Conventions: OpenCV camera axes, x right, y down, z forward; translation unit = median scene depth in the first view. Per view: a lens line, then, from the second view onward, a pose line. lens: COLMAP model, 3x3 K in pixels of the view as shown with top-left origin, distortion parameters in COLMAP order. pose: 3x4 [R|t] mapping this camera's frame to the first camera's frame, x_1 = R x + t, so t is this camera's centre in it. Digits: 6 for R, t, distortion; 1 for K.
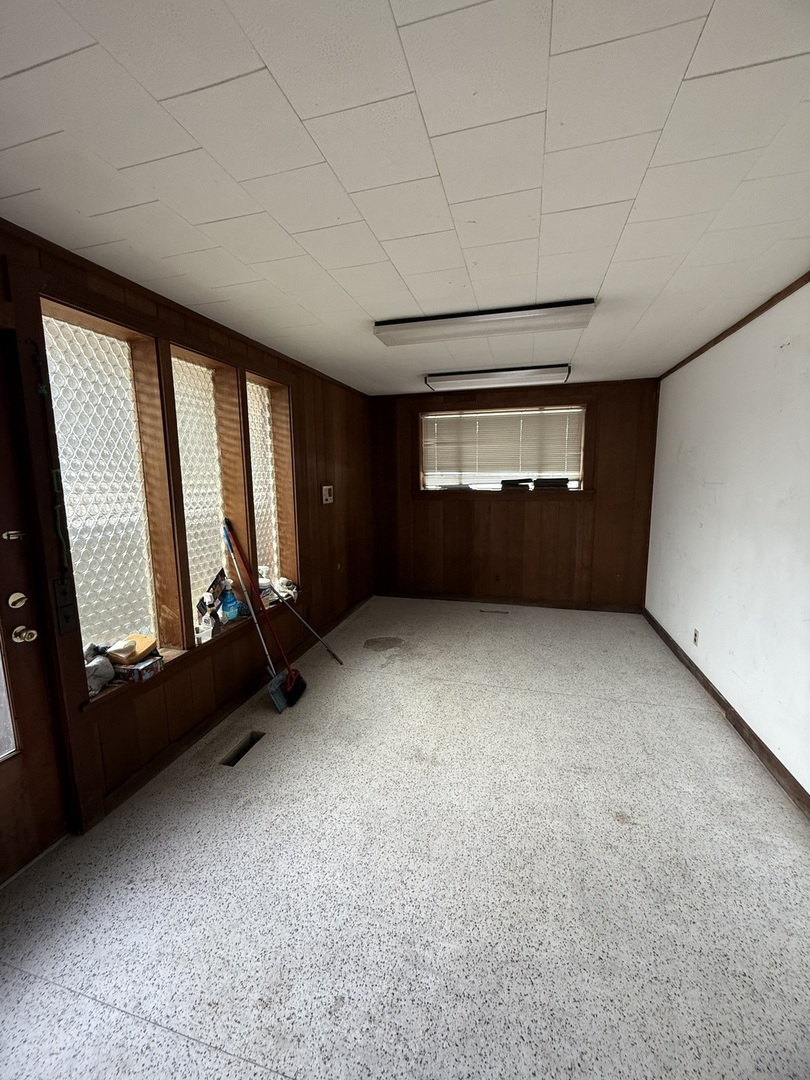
lens RADIAL K [[429.2, 0, 402.6], [0, 429.2, 539.1], [0, 0, 1]] dist [-0.001991, 0.000029]
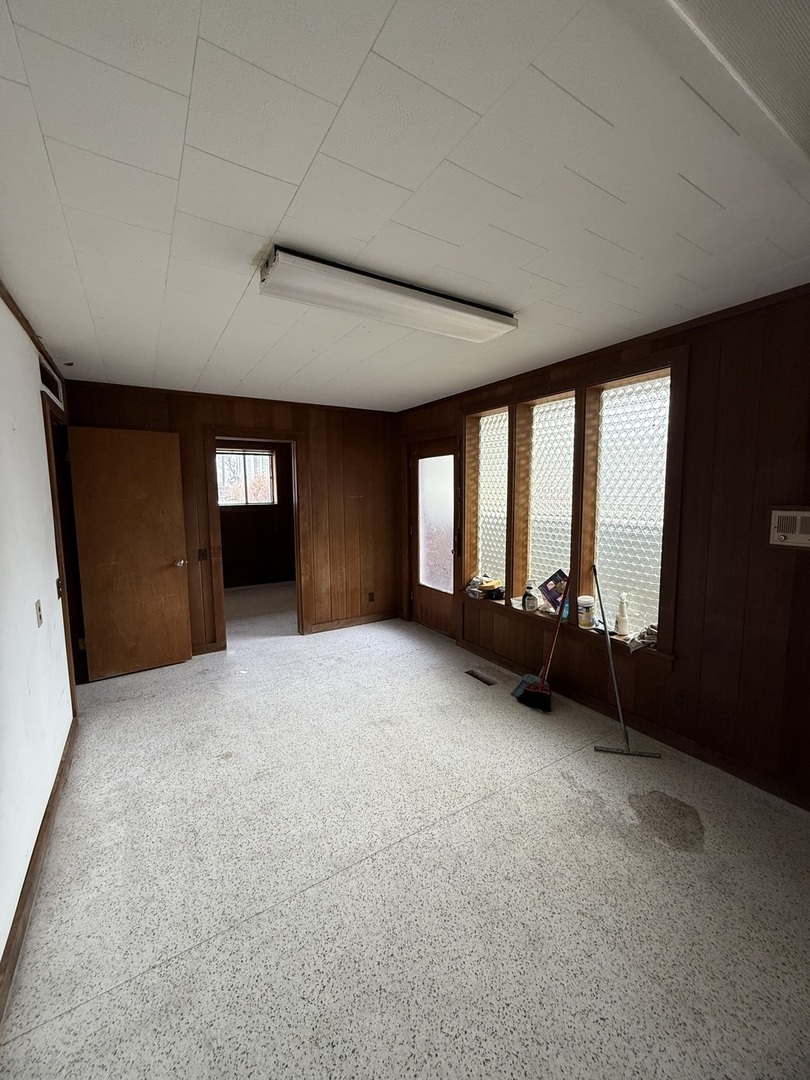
lens RADIAL K [[429.2, 0, 405.4], [0, 429.2, 537.9], [0, 0, 1]] dist [-0.001991, 0.000029]
pose [[-0.673940, 0.098285, -0.732219, 0.792755], [-0.094892, 0.971386, 0.217728, -0.256076], [0.732666, 0.216217, -0.645329, 1.603888]]
